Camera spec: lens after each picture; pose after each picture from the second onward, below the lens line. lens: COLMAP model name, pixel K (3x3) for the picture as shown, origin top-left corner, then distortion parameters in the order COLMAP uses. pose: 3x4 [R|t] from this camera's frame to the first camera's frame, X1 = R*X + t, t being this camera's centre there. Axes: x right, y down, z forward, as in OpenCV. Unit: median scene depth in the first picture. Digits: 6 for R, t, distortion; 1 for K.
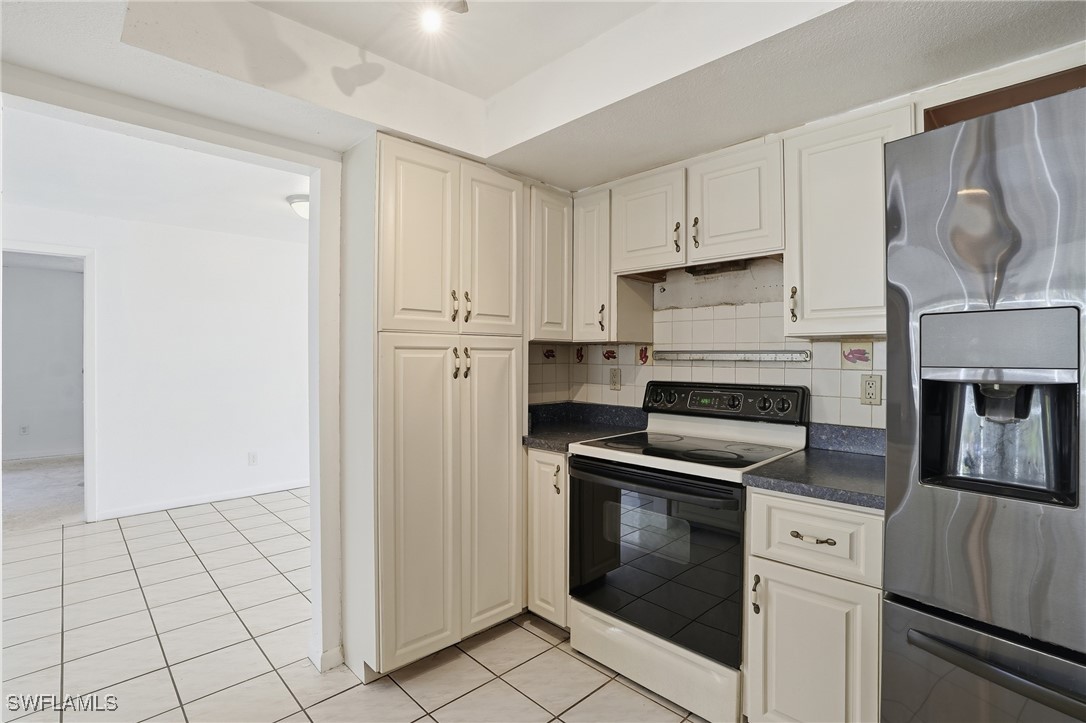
lens RADIAL K [[515.0, 0, 541.8], [0, 515.0, 357.6], [0, 0, 1]] dist [-0.029696, 0.000635]
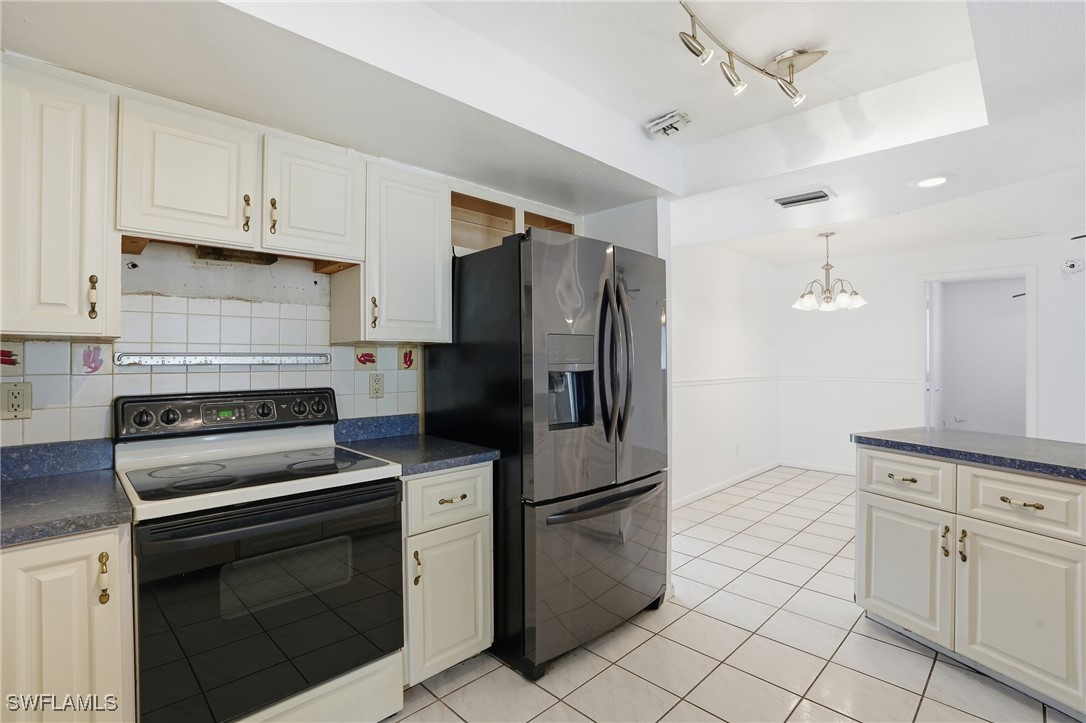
lens RADIAL K [[515.0, 0, 544.4], [0, 515.0, 357.4], [0, 0, 1]] dist [-0.029696, 0.000635]
pose [[0.002491, -0.001375, 0.999996, -0.547540], [0.005399, 0.999985, 0.001361, -0.004910], [-0.999982, 0.005395, 0.002499, 0.536658]]
